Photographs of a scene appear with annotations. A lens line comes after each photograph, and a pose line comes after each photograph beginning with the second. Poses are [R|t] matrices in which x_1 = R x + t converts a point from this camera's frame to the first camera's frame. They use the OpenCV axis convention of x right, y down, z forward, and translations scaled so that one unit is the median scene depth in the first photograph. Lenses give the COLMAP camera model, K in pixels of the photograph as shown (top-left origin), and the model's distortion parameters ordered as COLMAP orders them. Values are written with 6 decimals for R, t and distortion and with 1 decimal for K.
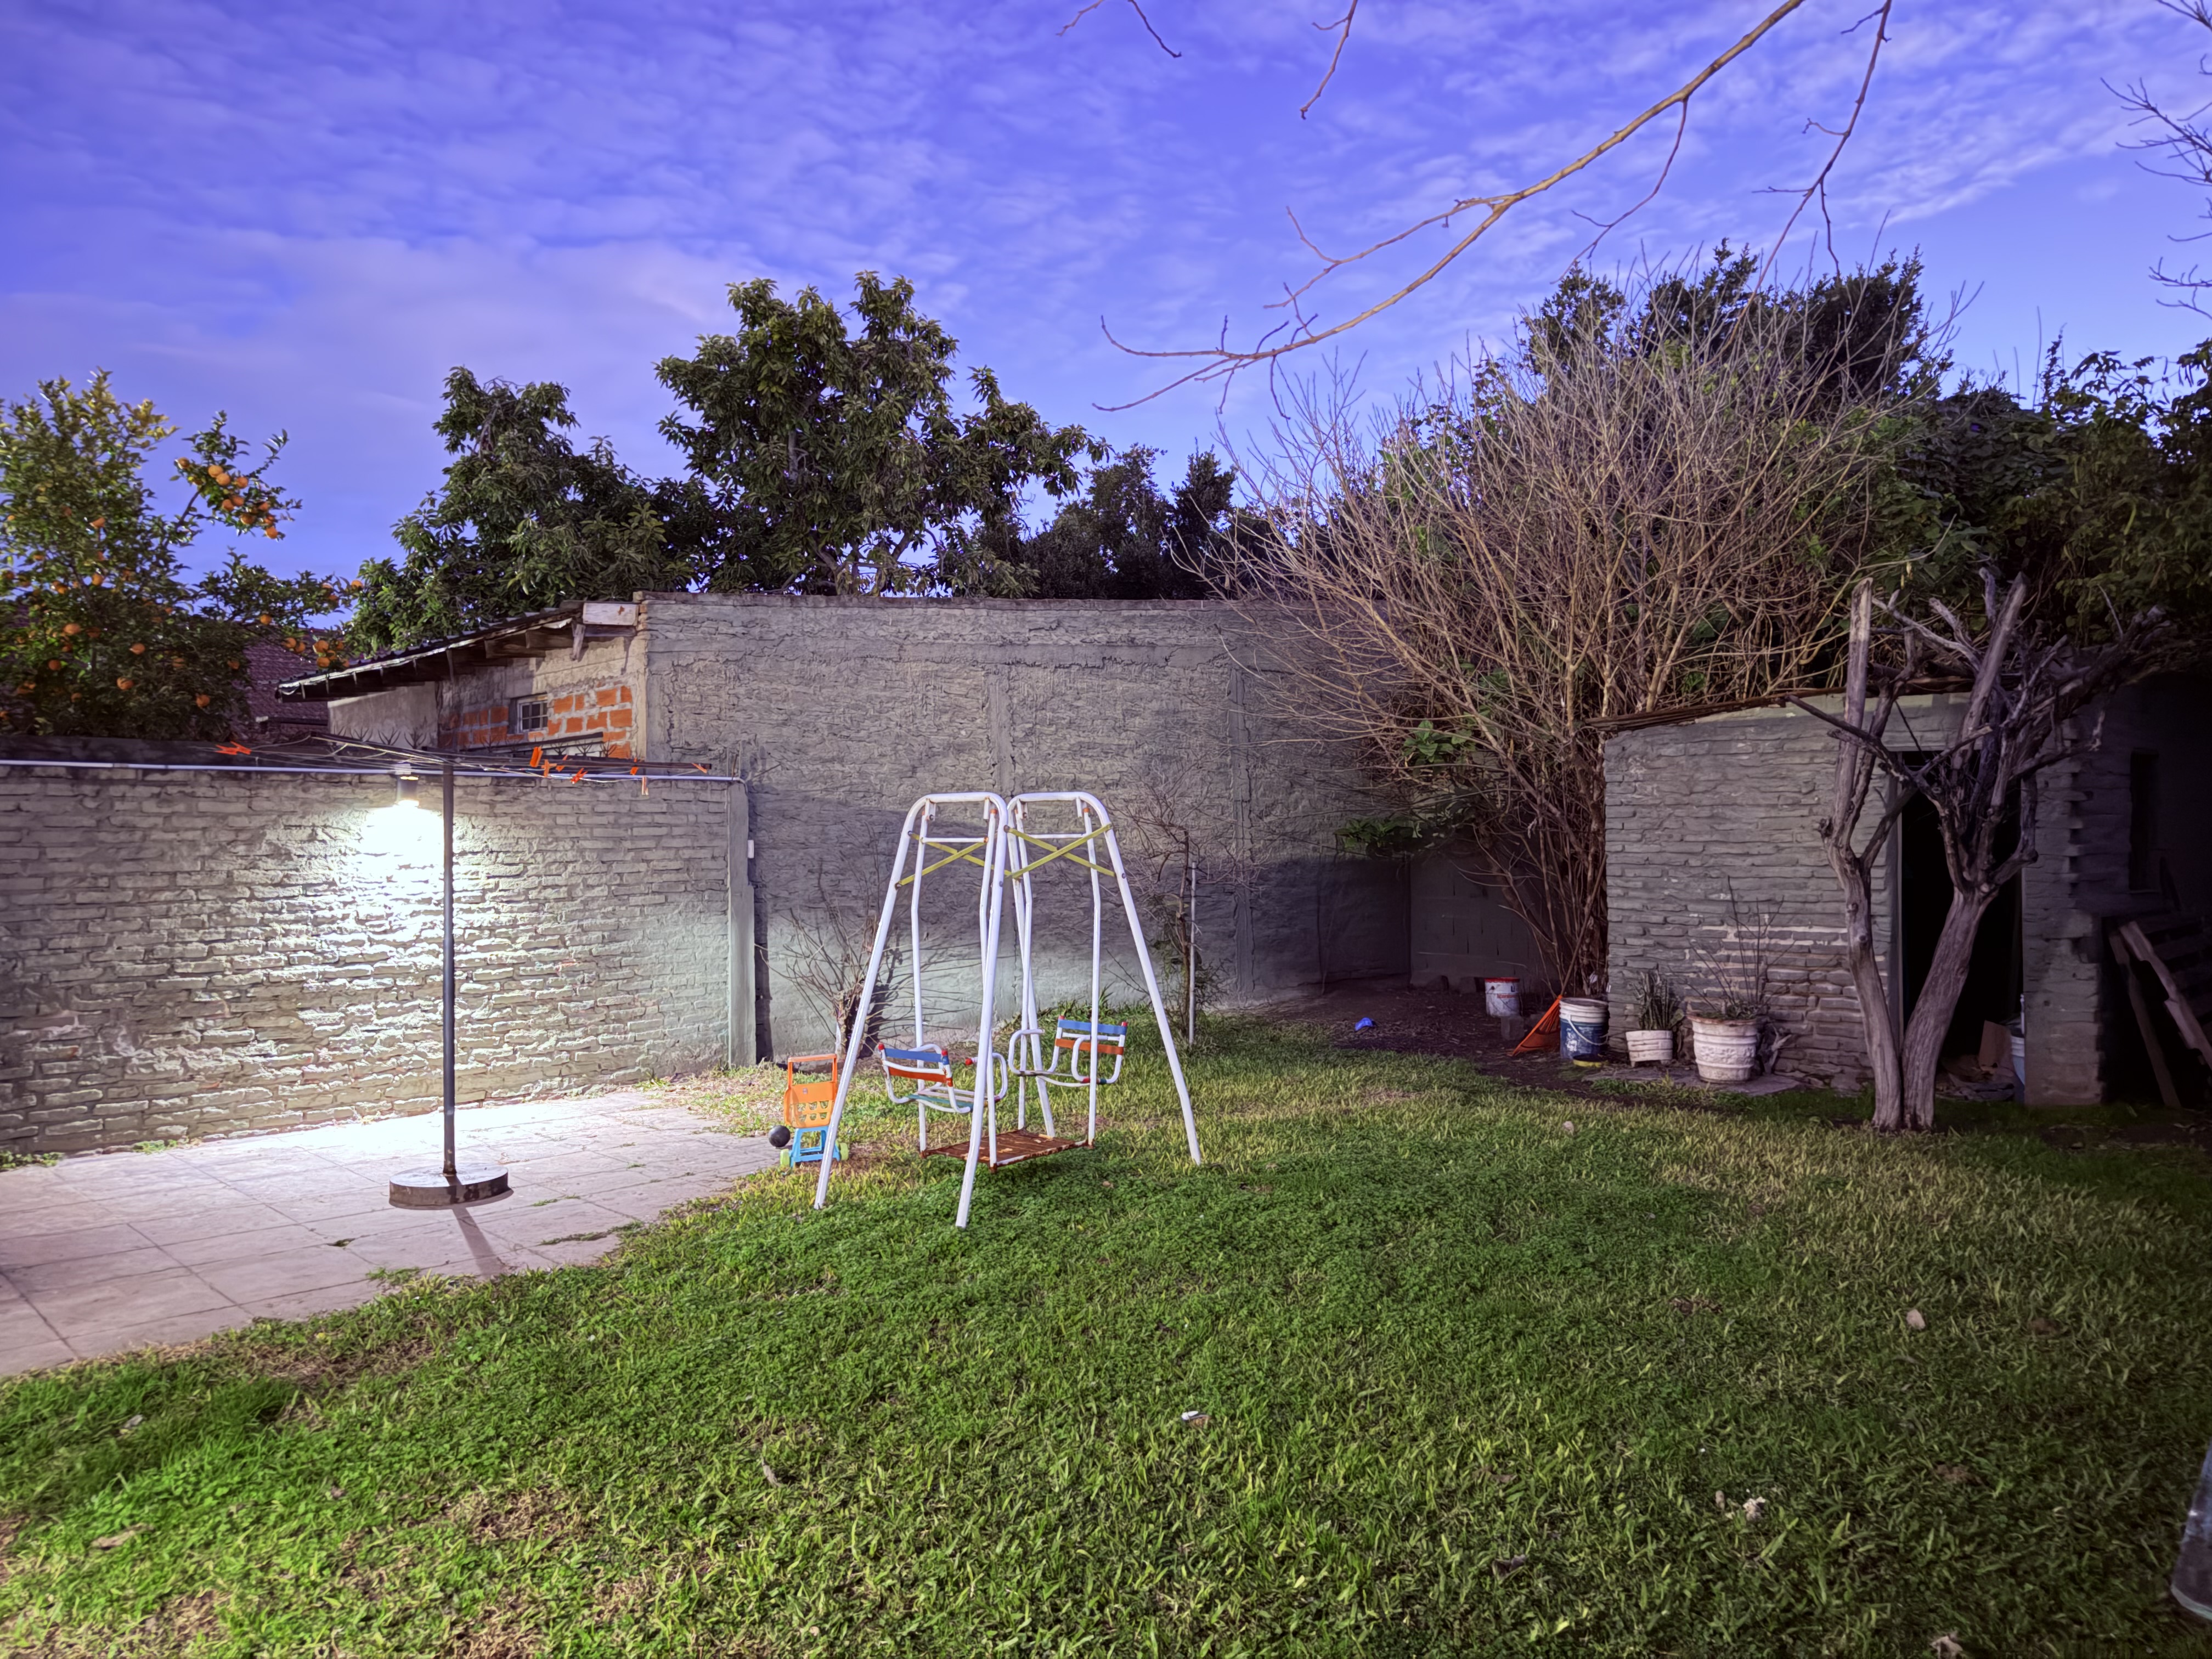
lens RADIAL K [[1559.6, 0, 1106.0], [0, 1559.6, 829.5], [0, 0, 1]] dist [0.145017, -0.188981]
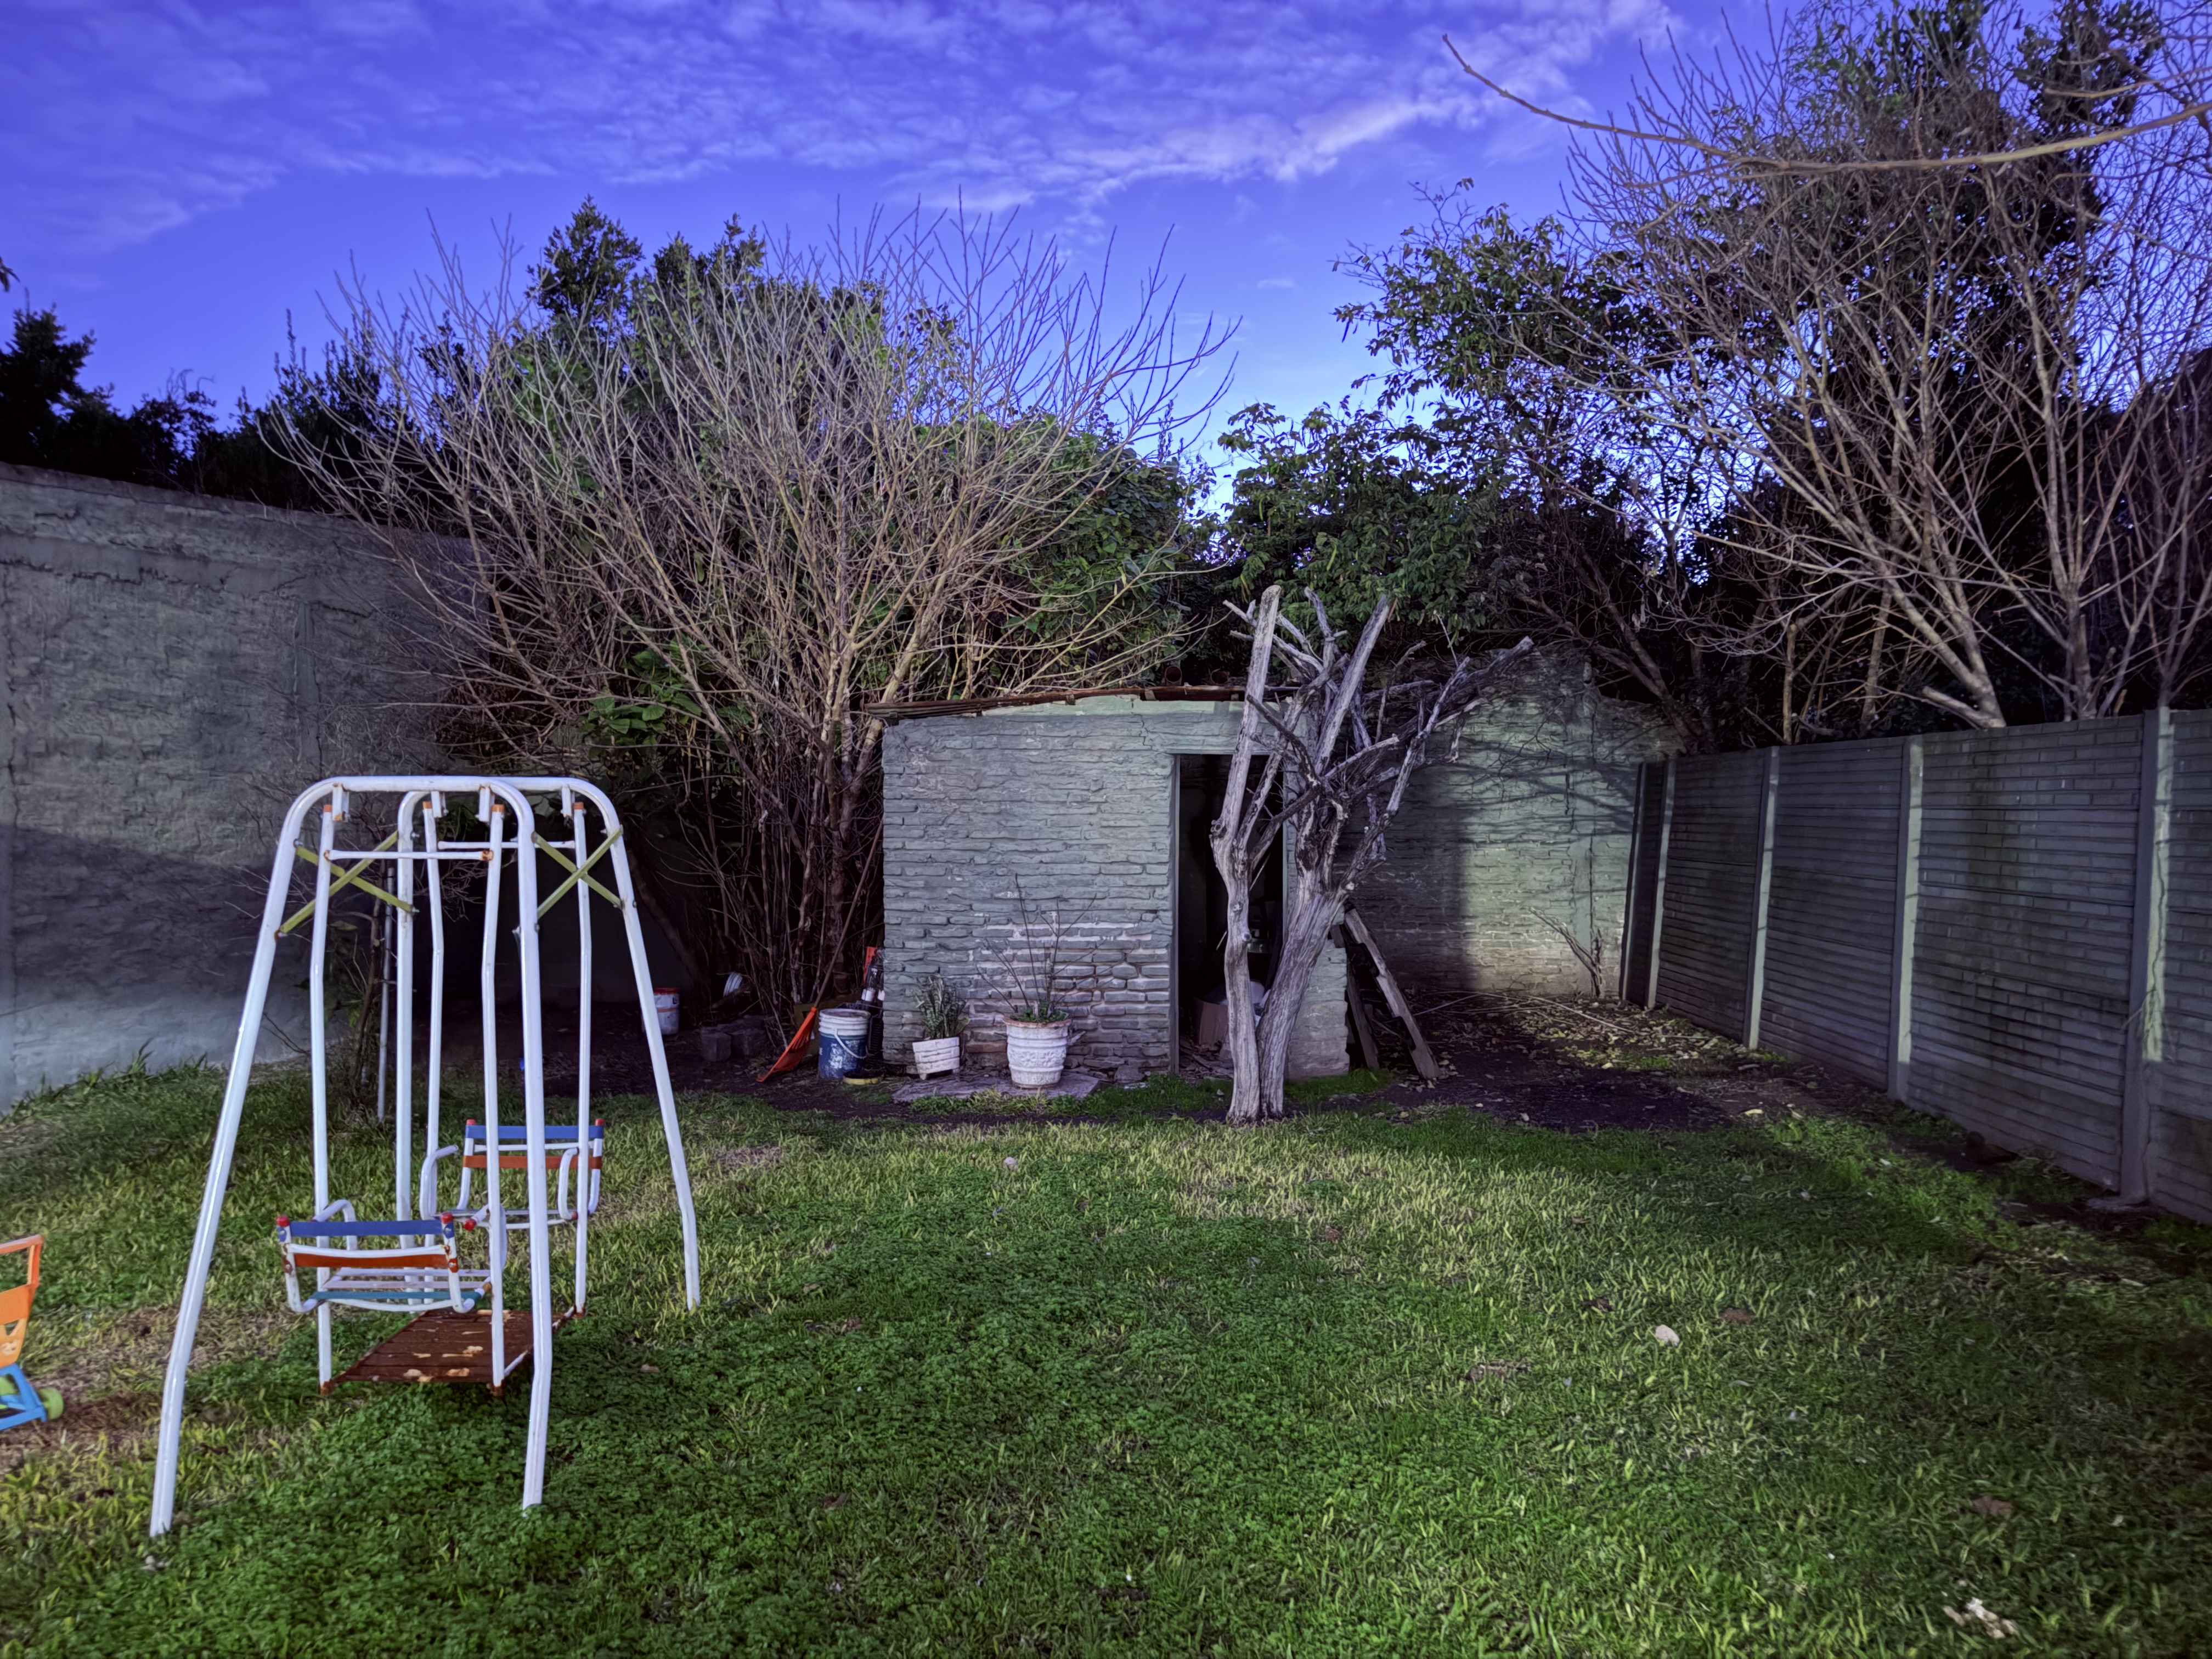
lens RADIAL K [[1559.6, 0, 1106.0], [0, 1559.6, 829.5], [0, 0, 1]] dist [0.145017, -0.188981]
pose [[0.745159, 0.000445, 0.666886, -0.208555], [-0.009792, 0.999899, 0.010273, -0.008327], [-0.666815, -0.014185, 0.745089, 0.247338]]
